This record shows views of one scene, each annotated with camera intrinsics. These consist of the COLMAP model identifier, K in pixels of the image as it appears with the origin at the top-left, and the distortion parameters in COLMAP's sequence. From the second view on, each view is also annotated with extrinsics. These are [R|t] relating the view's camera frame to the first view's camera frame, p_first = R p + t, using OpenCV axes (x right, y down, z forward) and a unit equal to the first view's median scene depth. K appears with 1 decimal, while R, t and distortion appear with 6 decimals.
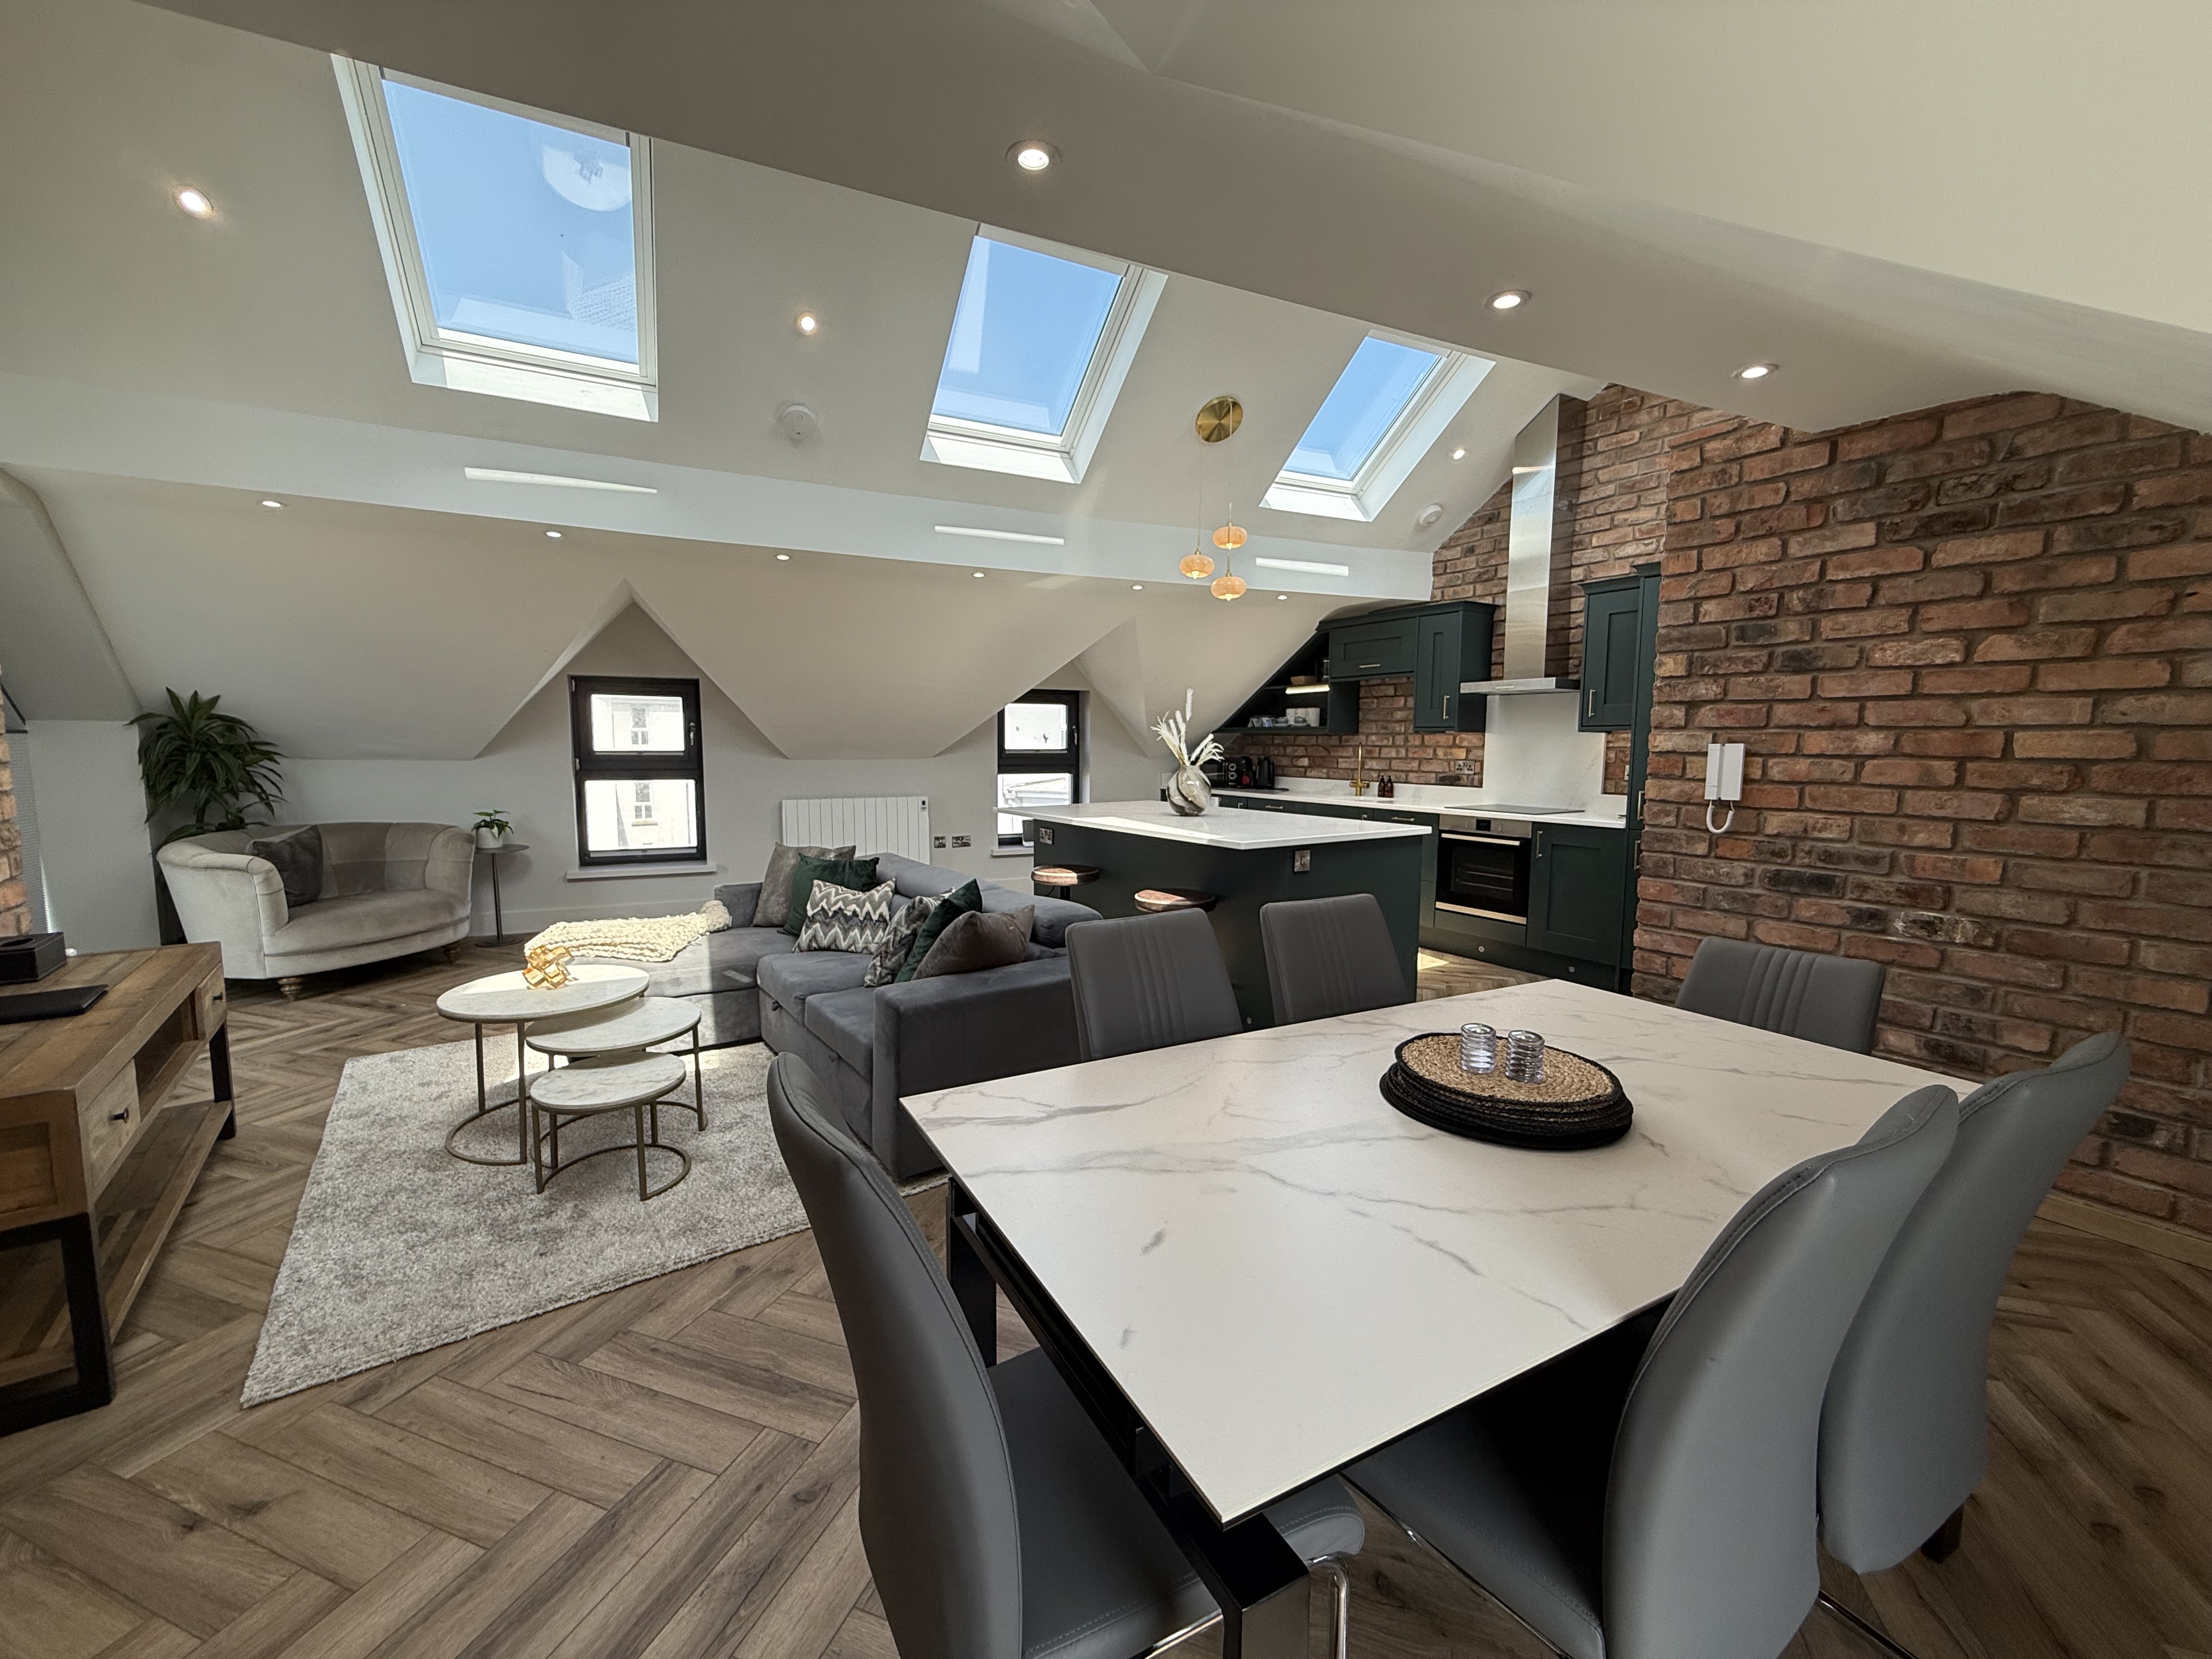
lens RADIAL K [[882.6, 0, 1095.6], [0, 882.6, 831.5], [0, 0, 1]] dist [-0.001298, 0.000124]
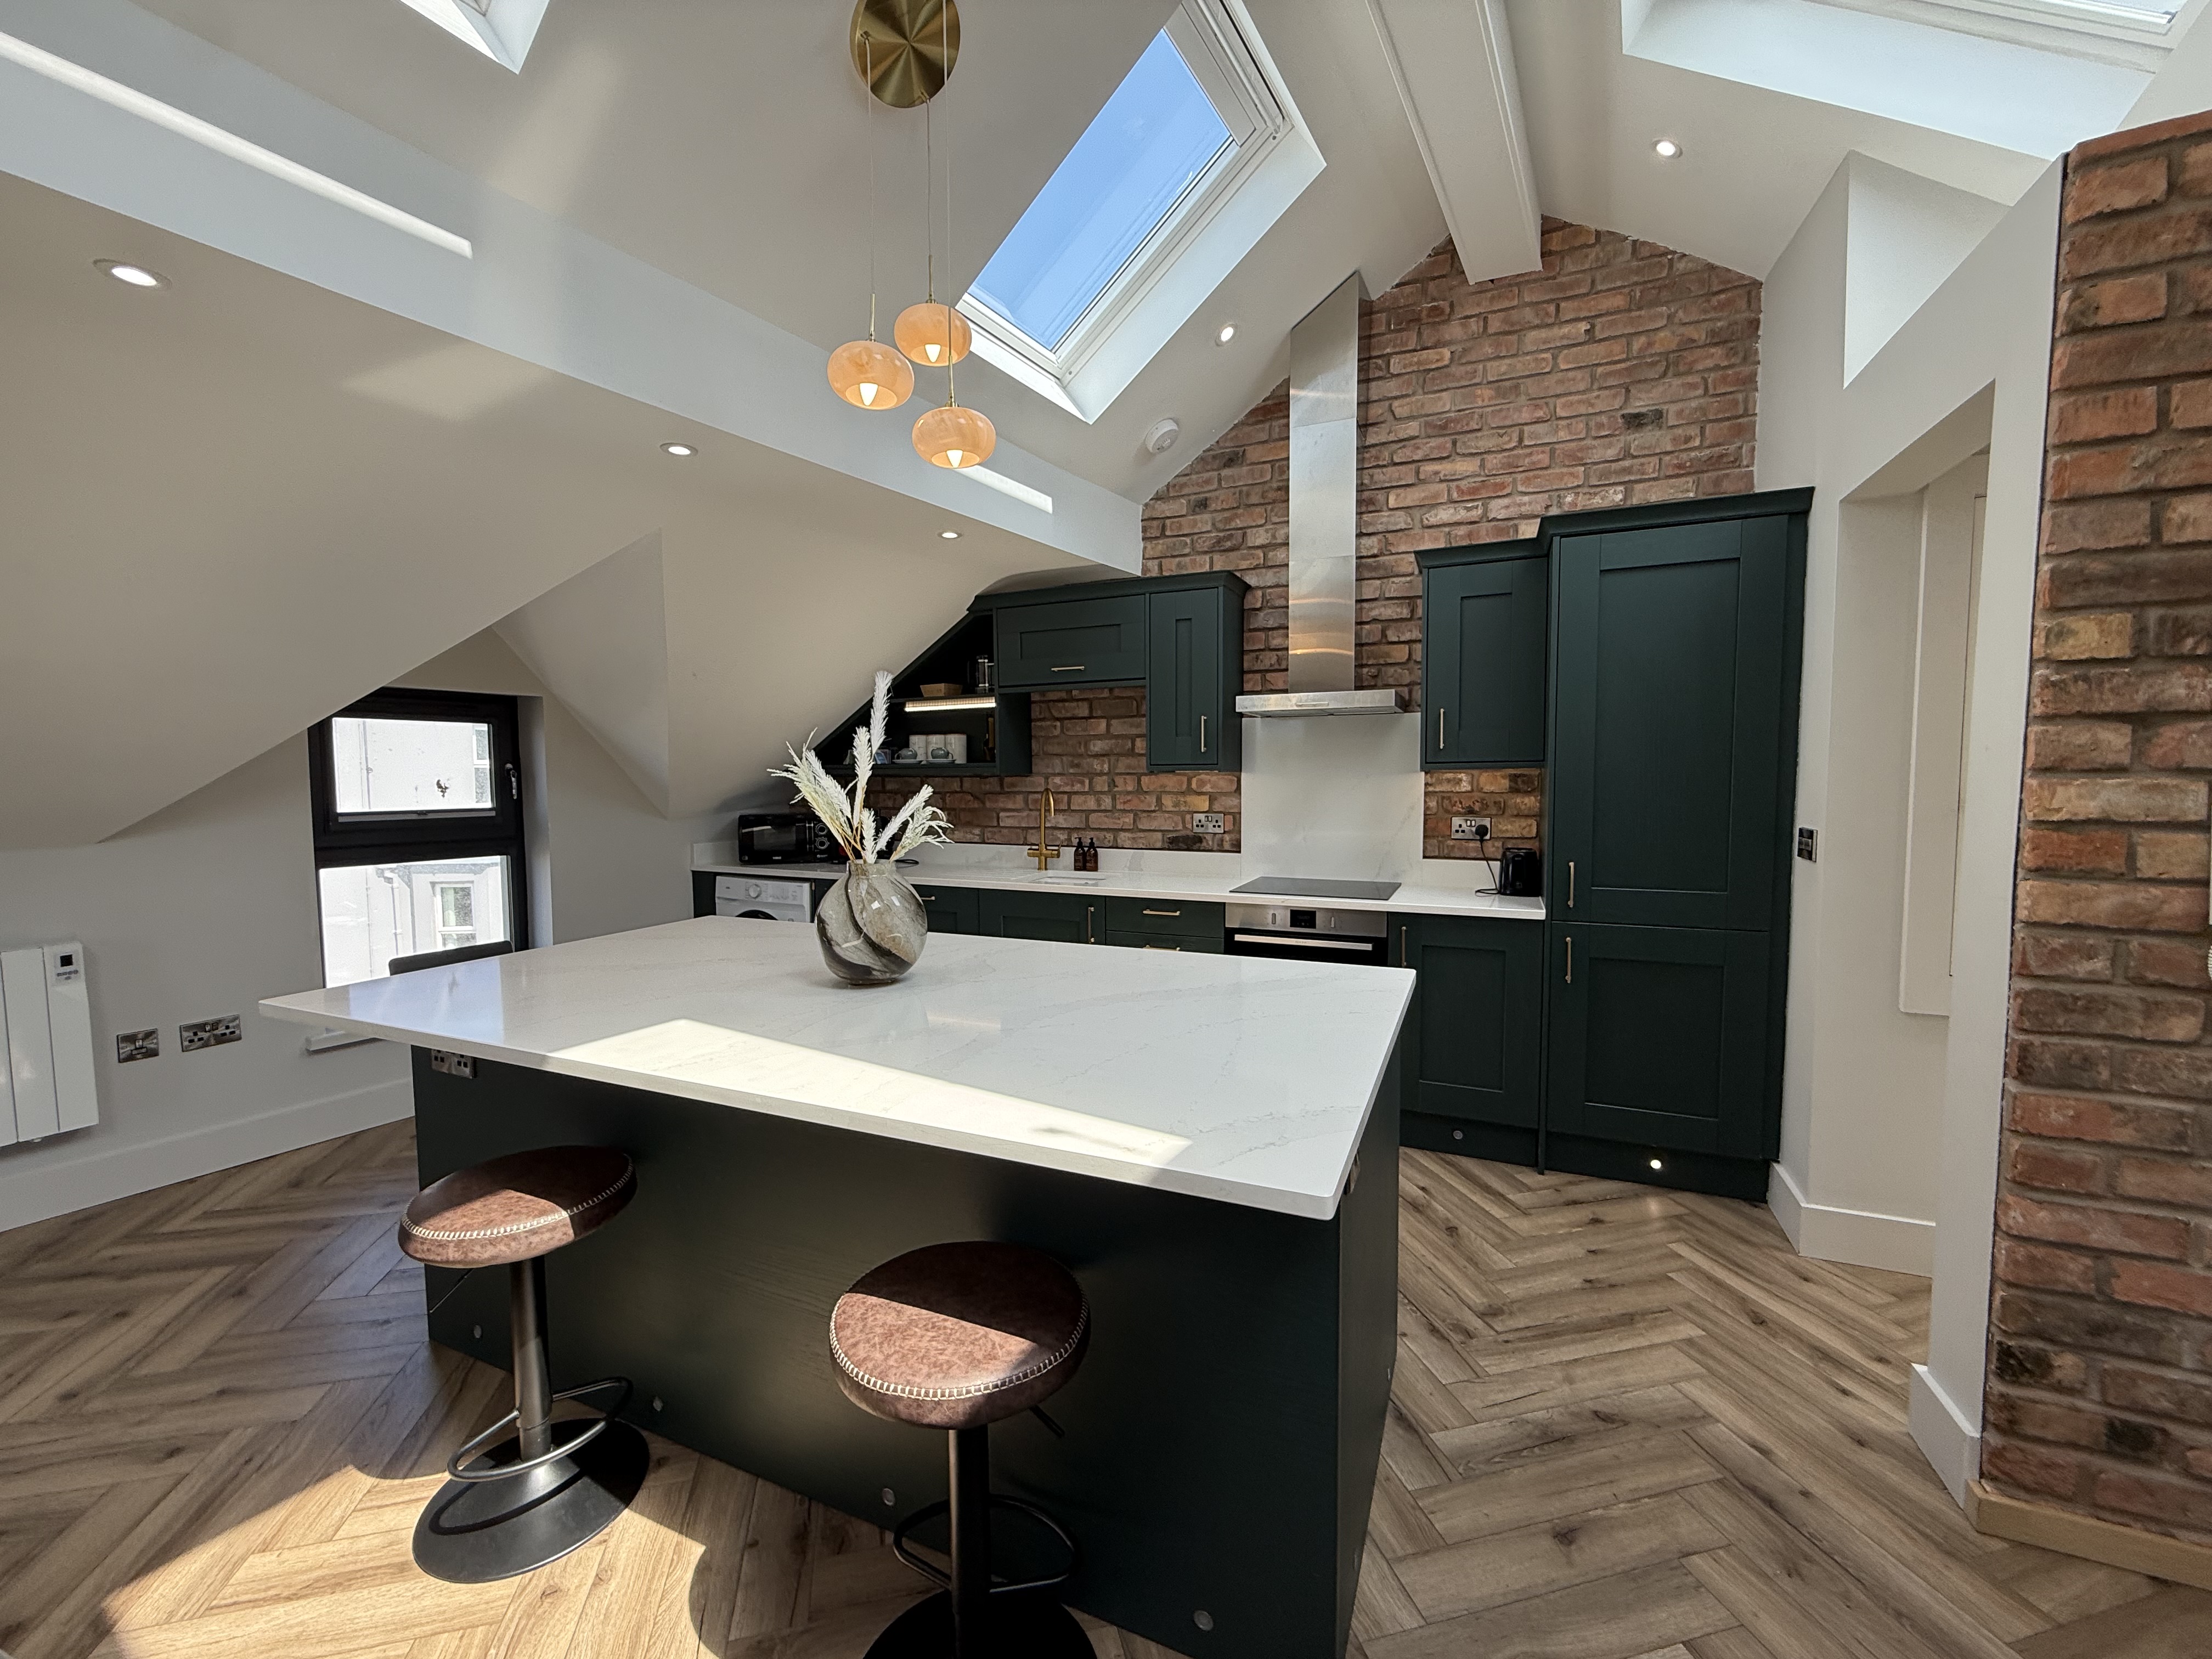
lens RADIAL K [[882.6, 0, 1095.6], [0, 882.6, 831.5], [0, 0, 1]] dist [-0.001298, 0.000124]
pose [[0.839171, -0.045362, 0.541973, -0.028799], [0.066044, 0.997640, -0.018760, -0.076262], [-0.539843, 0.051537, 0.840187, 0.614416]]
